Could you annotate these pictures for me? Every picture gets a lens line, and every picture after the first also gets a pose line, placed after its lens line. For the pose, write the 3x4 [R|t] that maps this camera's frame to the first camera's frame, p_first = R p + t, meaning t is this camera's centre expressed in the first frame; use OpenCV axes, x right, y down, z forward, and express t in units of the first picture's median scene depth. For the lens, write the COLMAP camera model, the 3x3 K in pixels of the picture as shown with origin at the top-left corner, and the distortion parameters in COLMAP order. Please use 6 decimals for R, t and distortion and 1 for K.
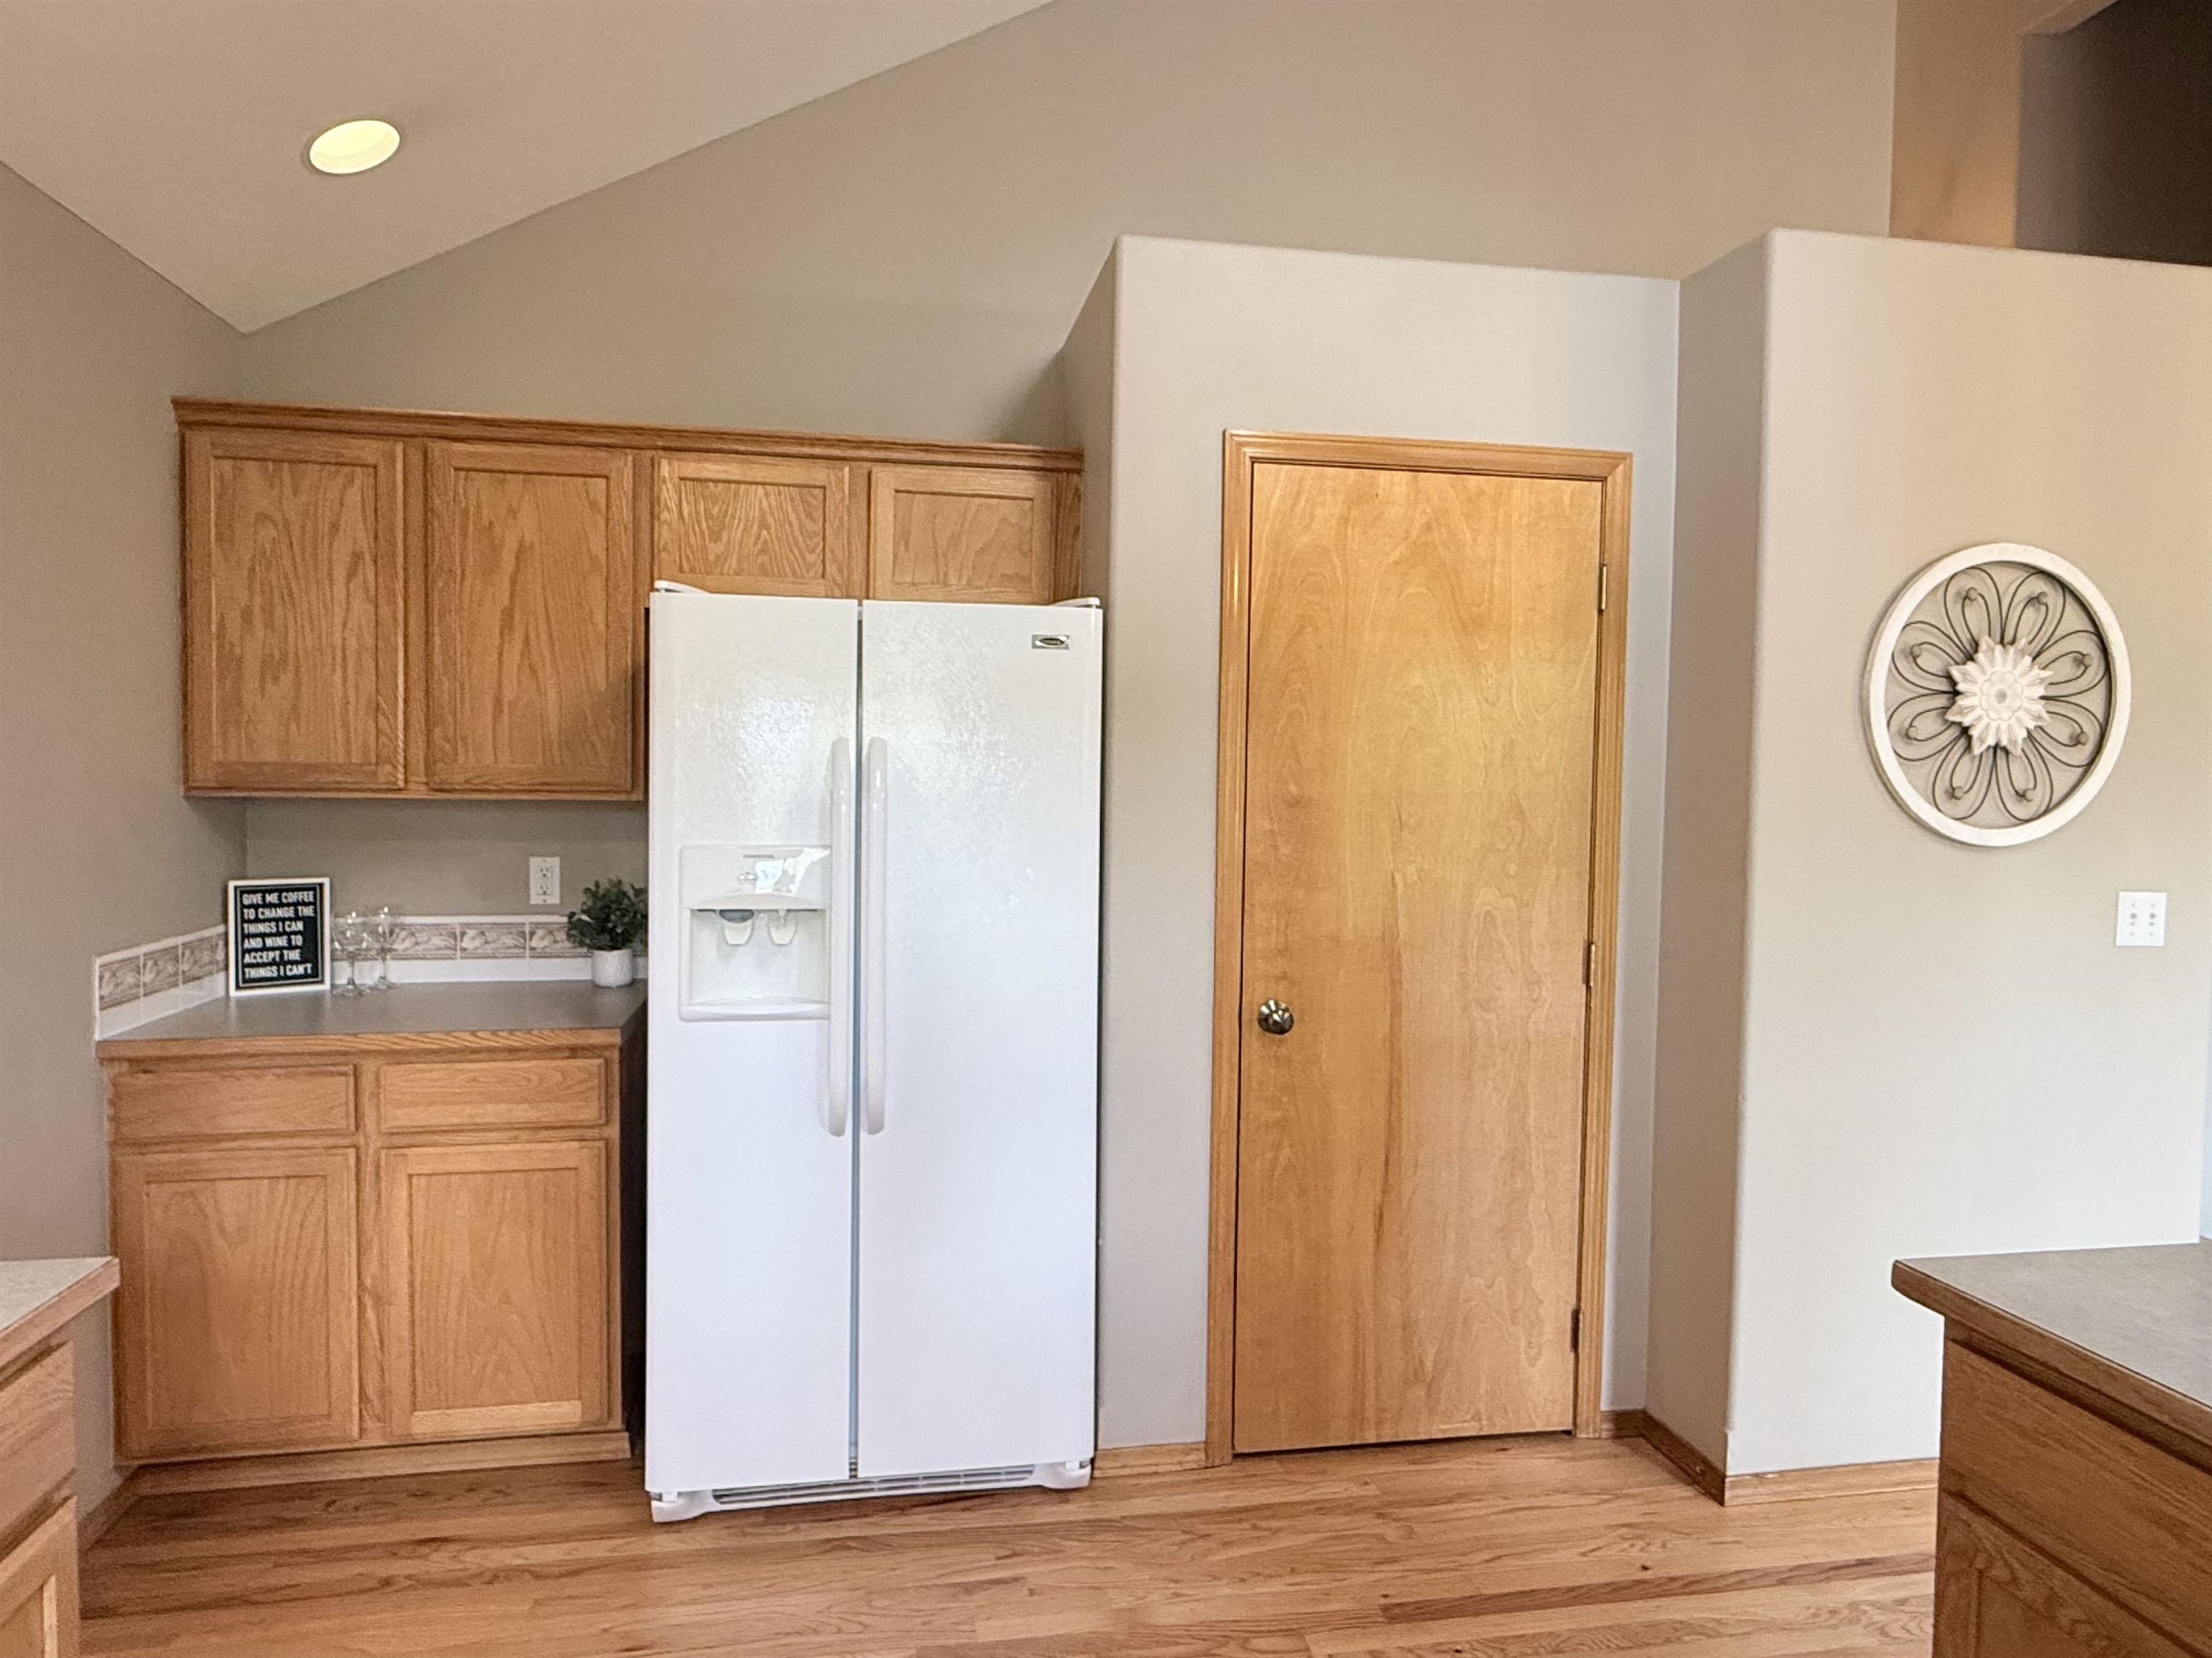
lens RADIAL K [[1392.8, 0, 1107.9], [0, 1392.8, 826.4], [0, 0, 1]] dist [-0.002450, 0.006773]
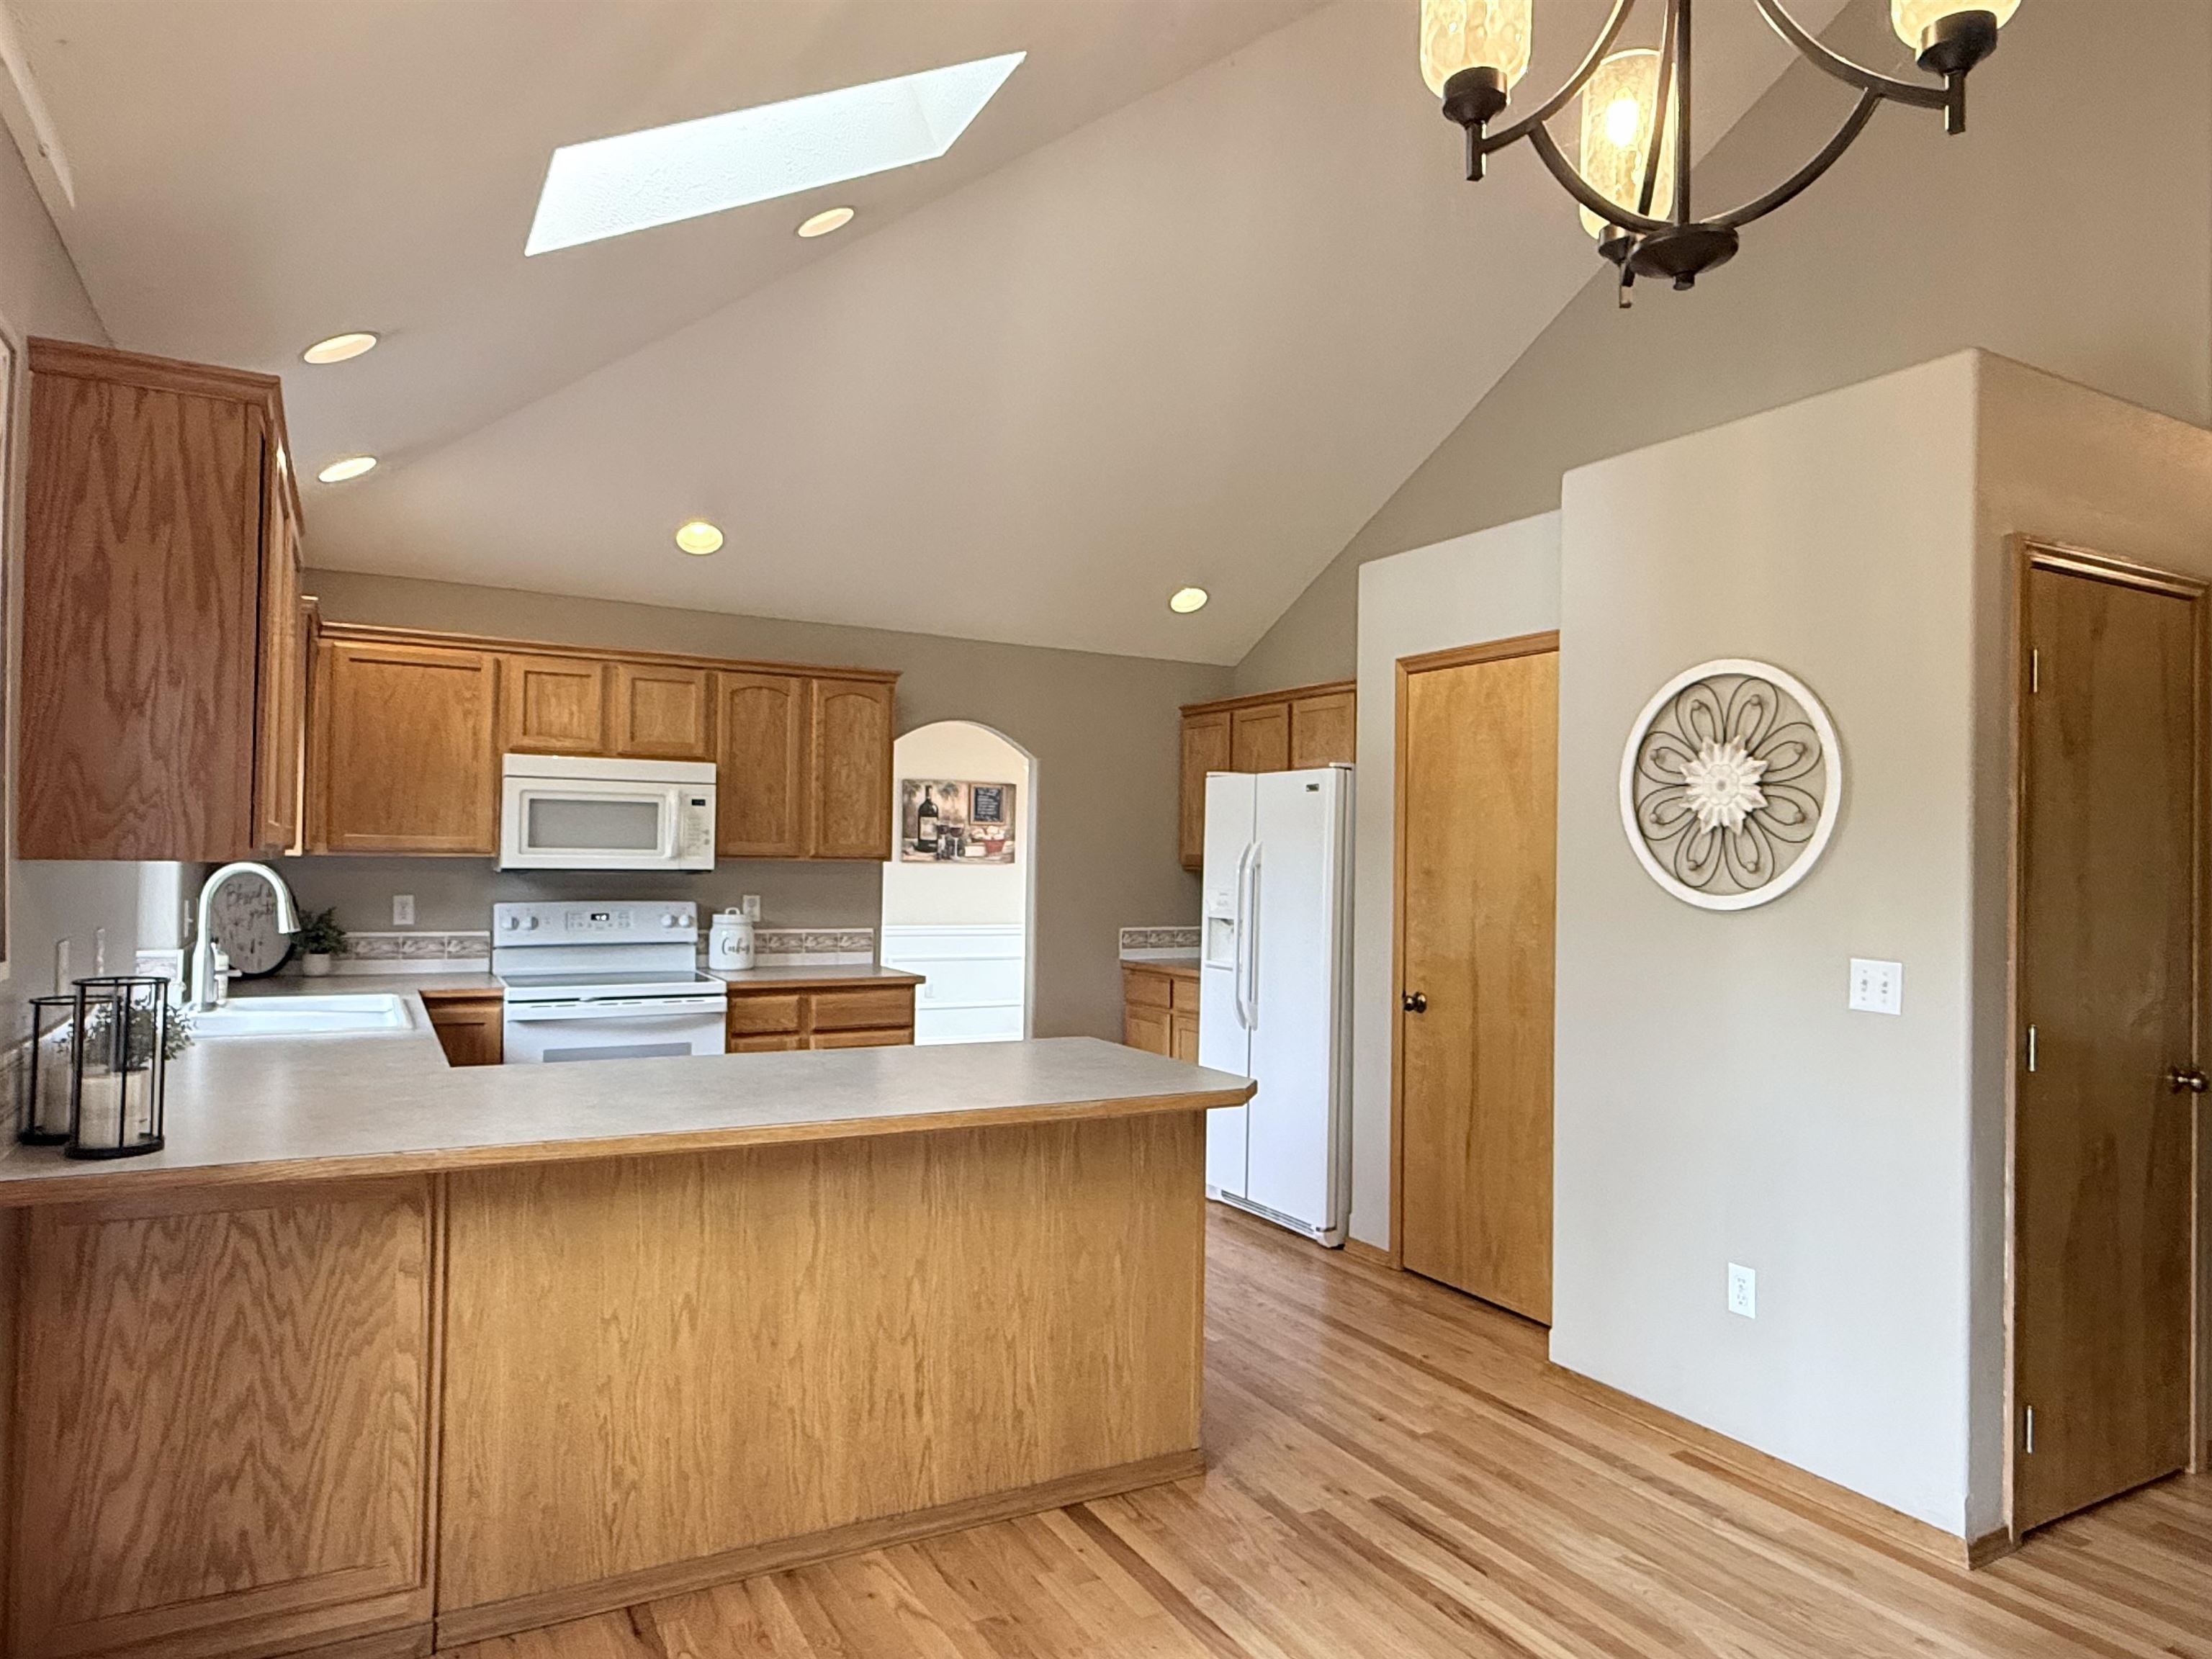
lens RADIAL K [[1393.0, 0, 1098.2], [0, 1393.0, 830.0], [0, 0, 1]] dist [-0.002450, 0.006773]
pose [[0.312168, -0.026319, -0.949662, 1.617888], [-0.050224, 0.997761, -0.044161, 0.025712], [0.948698, 0.061482, 0.310147, 0.116184]]
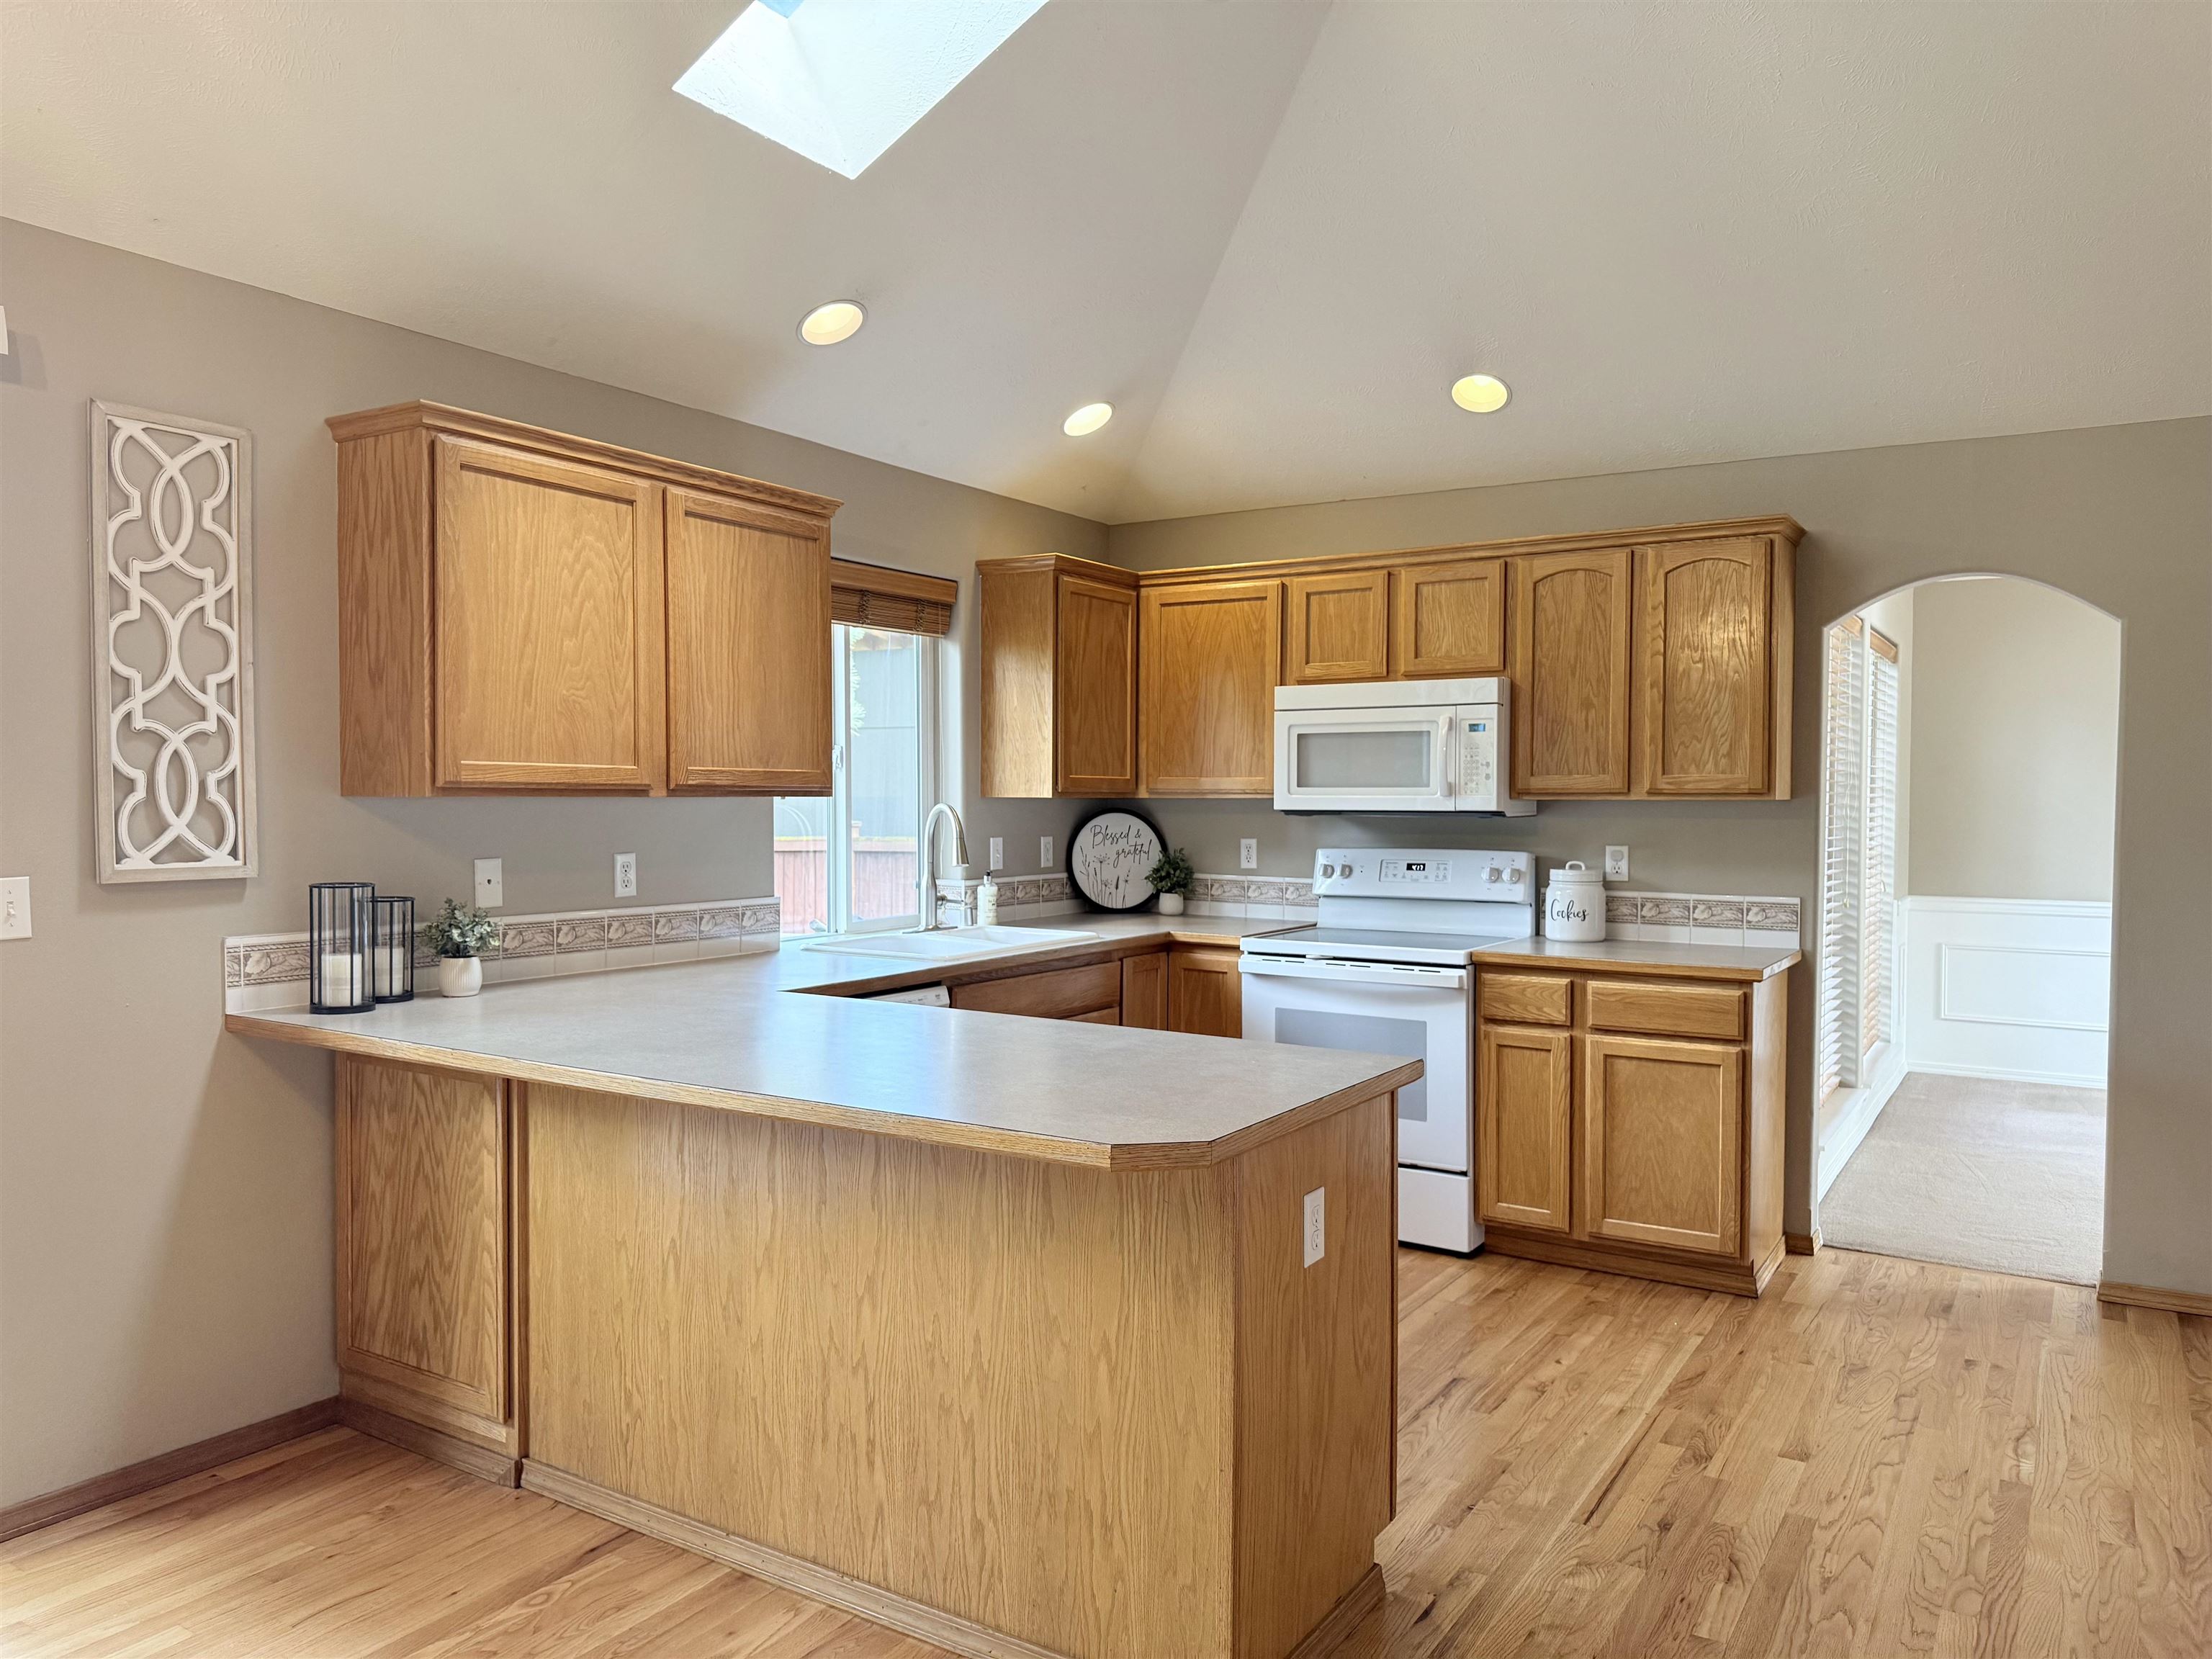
lens RADIAL K [[1553.0, 0, 1068.4], [0, 1553.0, 838.6], [0, 0, 1]] dist [0.060438, -0.022183]
pose [[-0.687829, 0.007021, -0.725839, 1.185452], [-0.040651, 0.998011, 0.048176, -0.011782], [0.724733, 0.062642, -0.686176, 1.058284]]
